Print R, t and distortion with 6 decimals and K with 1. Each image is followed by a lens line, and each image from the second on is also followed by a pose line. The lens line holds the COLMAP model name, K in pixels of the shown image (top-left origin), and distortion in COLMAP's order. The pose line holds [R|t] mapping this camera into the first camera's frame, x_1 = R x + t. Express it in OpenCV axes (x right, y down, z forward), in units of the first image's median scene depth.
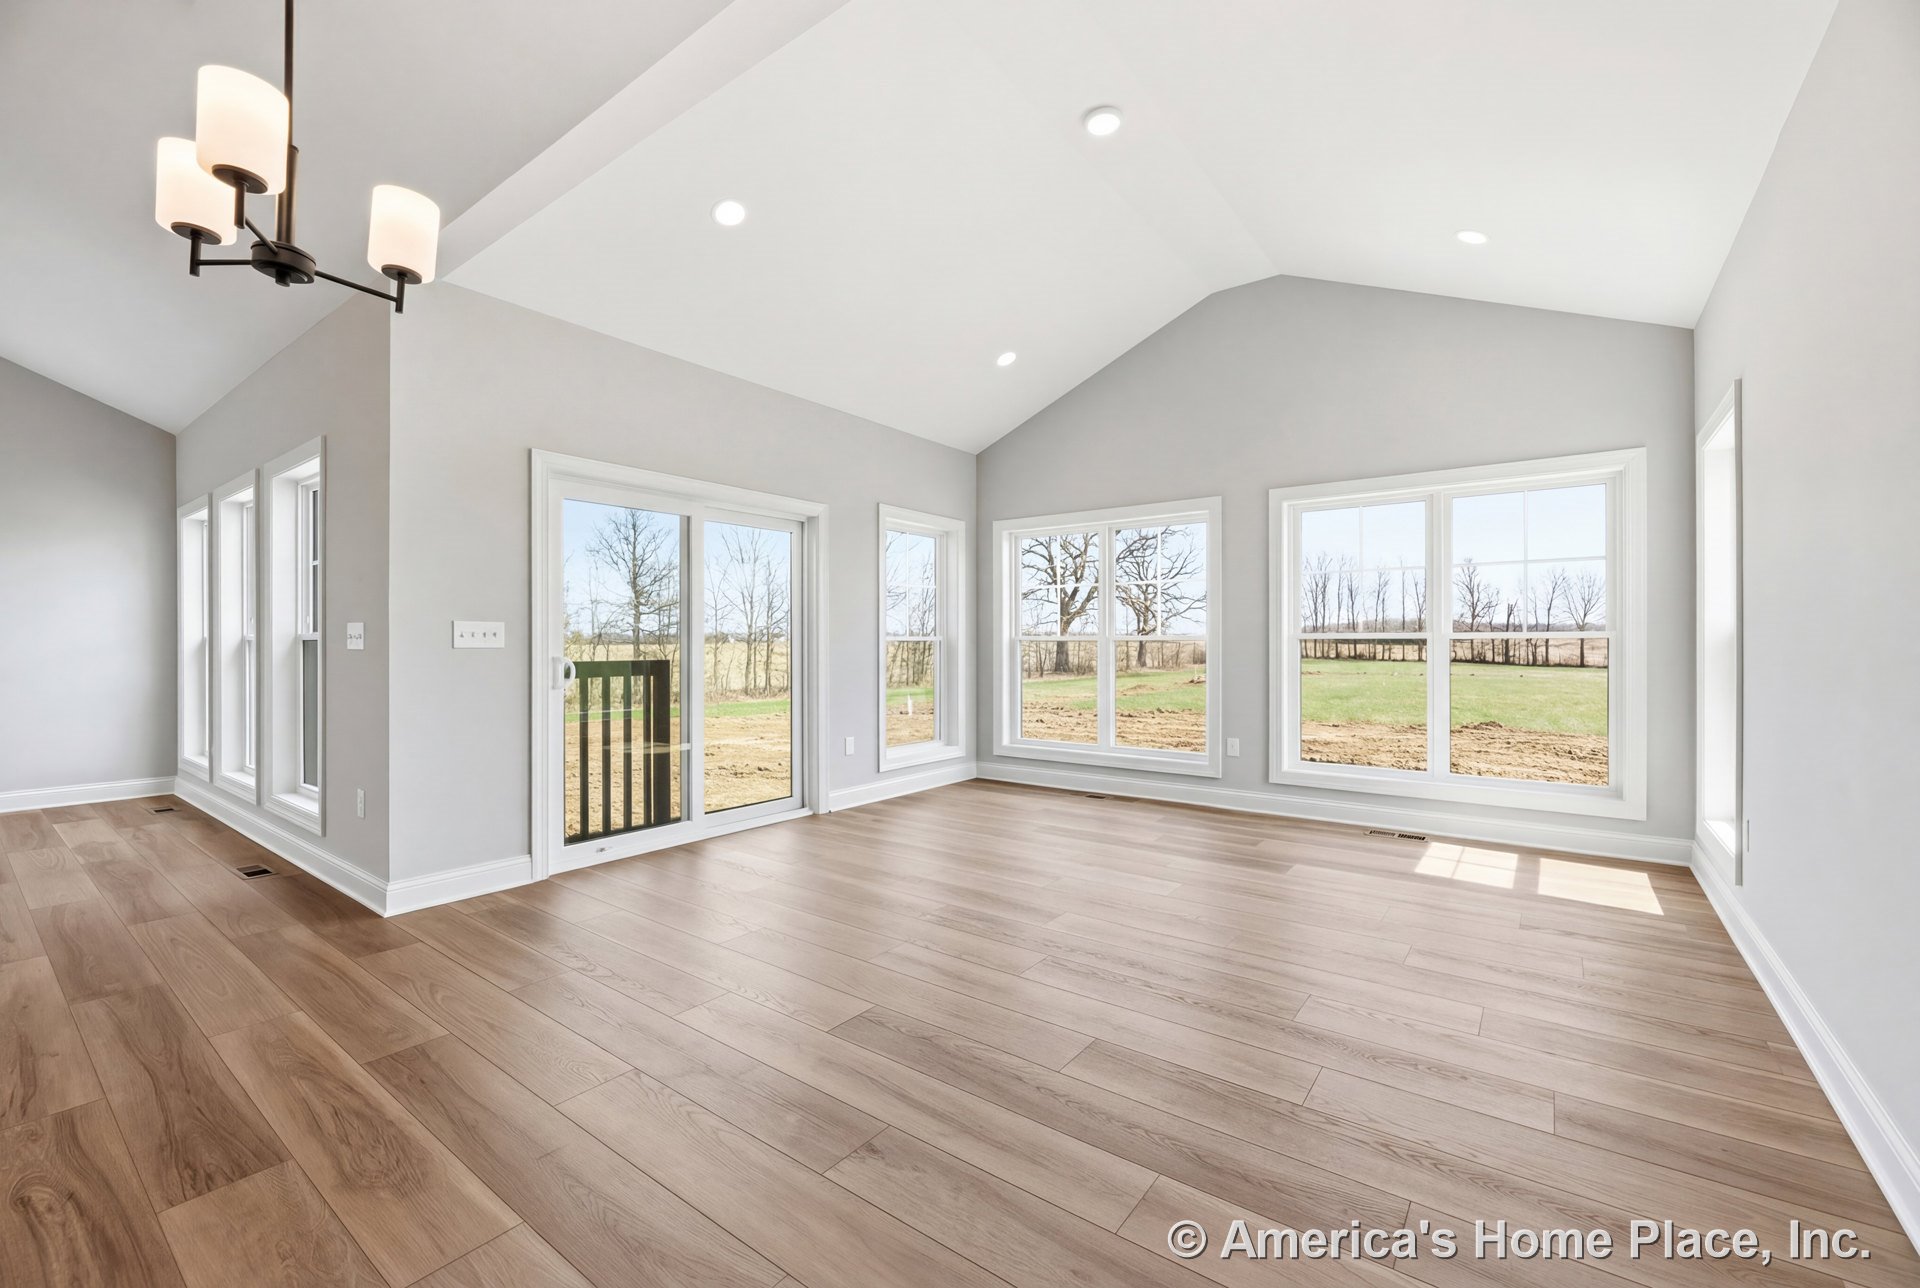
lens RADIAL K [[784.0, 0, 963.7], [0, 784.0, 645.1], [0, 0, 1]] dist [0.001457, -0.000661]
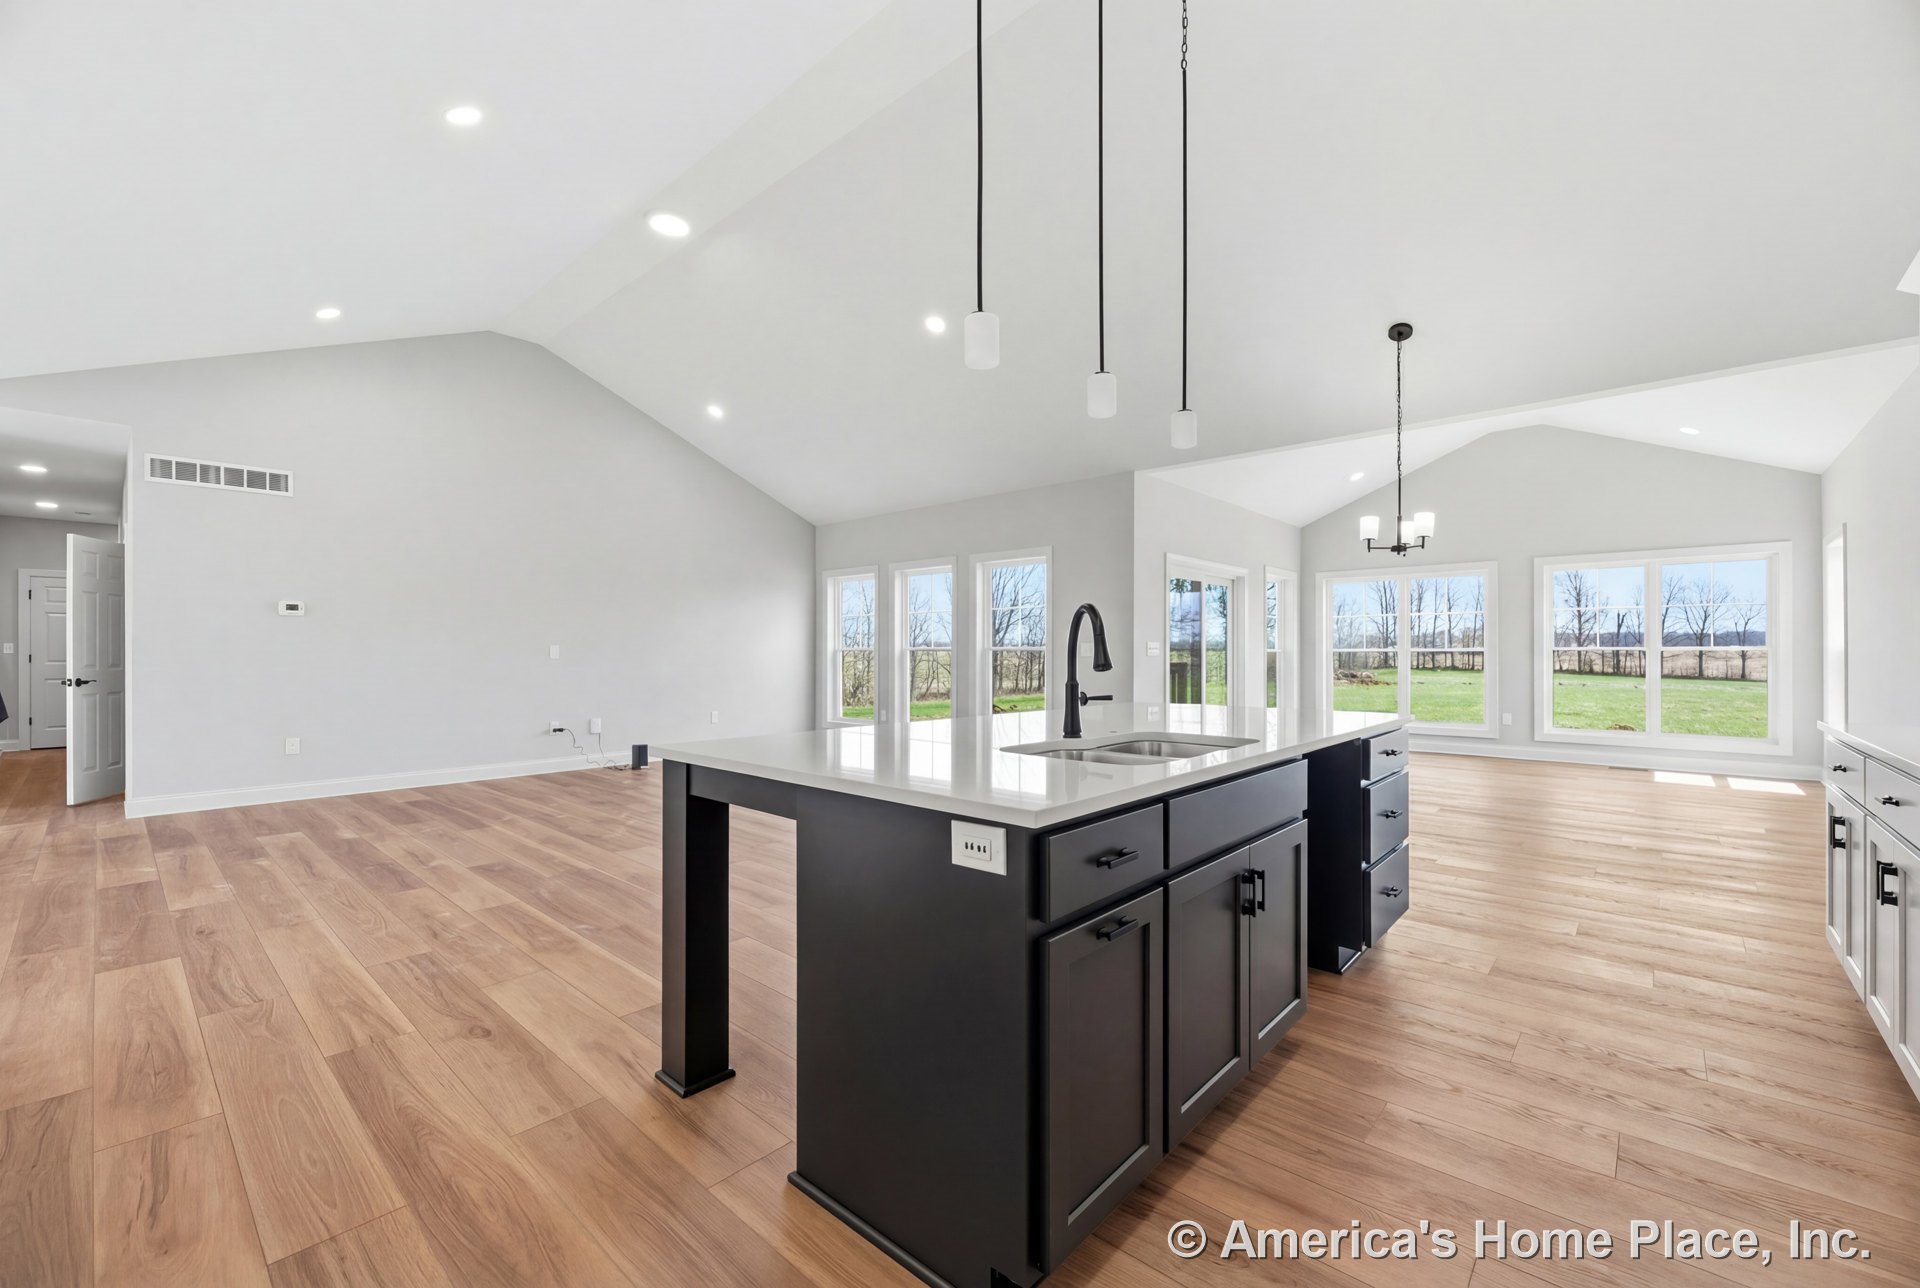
lens RADIAL K [[784.0, 0, 957.4], [0, 784.0, 646.2], [0, 0, 1]] dist [0.001457, -0.000661]
pose [[0.996373, 0.001361, -0.085087, -0.097355], [-0.002297, 0.999938, -0.010904, 0.000444], [0.085067, 0.011060, 0.996314, -0.105083]]
